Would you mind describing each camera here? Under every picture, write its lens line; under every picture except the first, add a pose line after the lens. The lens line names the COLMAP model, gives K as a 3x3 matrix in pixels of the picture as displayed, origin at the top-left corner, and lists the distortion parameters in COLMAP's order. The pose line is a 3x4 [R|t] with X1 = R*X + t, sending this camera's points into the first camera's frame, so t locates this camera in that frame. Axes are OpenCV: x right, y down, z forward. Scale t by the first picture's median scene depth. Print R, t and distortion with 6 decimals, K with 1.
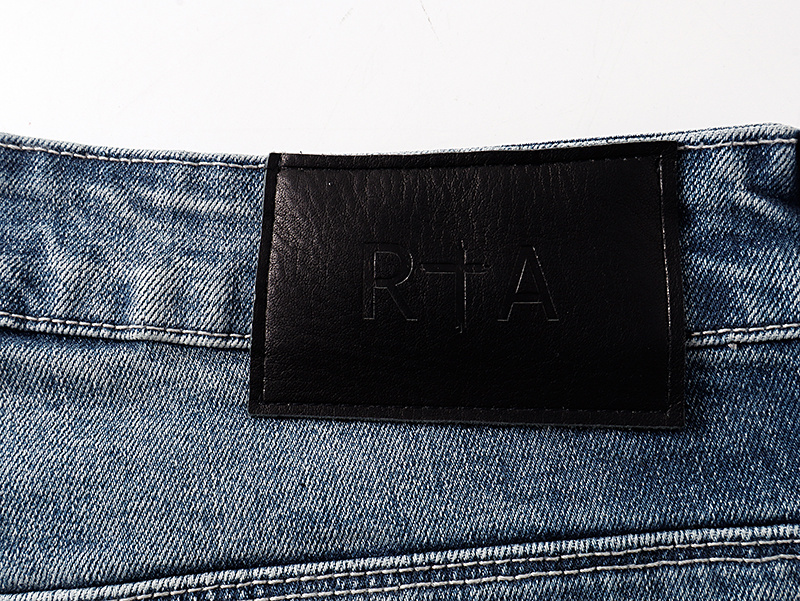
lens RADIAL K [[760.1, 0, 401.2], [0, 760.1, 302.0], [0, 0, 1]] dist [0.015003, 0.000000]
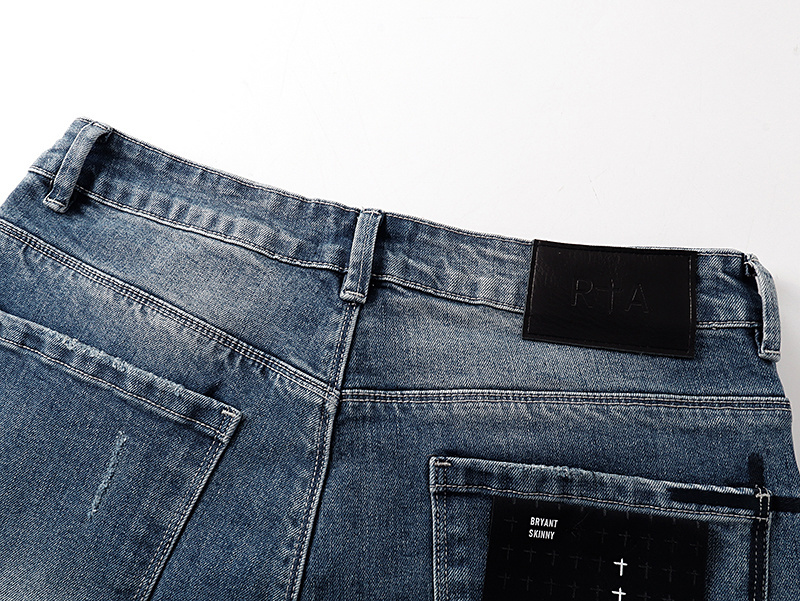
lens RADIAL K [[760.1, 0, 397.1], [0, 760.1, 305.0], [0, 0, 1]] dist [0.015003, 0.000000]
pose [[0.993414, 0.113916, -0.012362, -0.618510], [-0.114438, 0.980896, -0.157314, 0.506863], [-0.005795, 0.157692, 0.987471, -1.577364]]
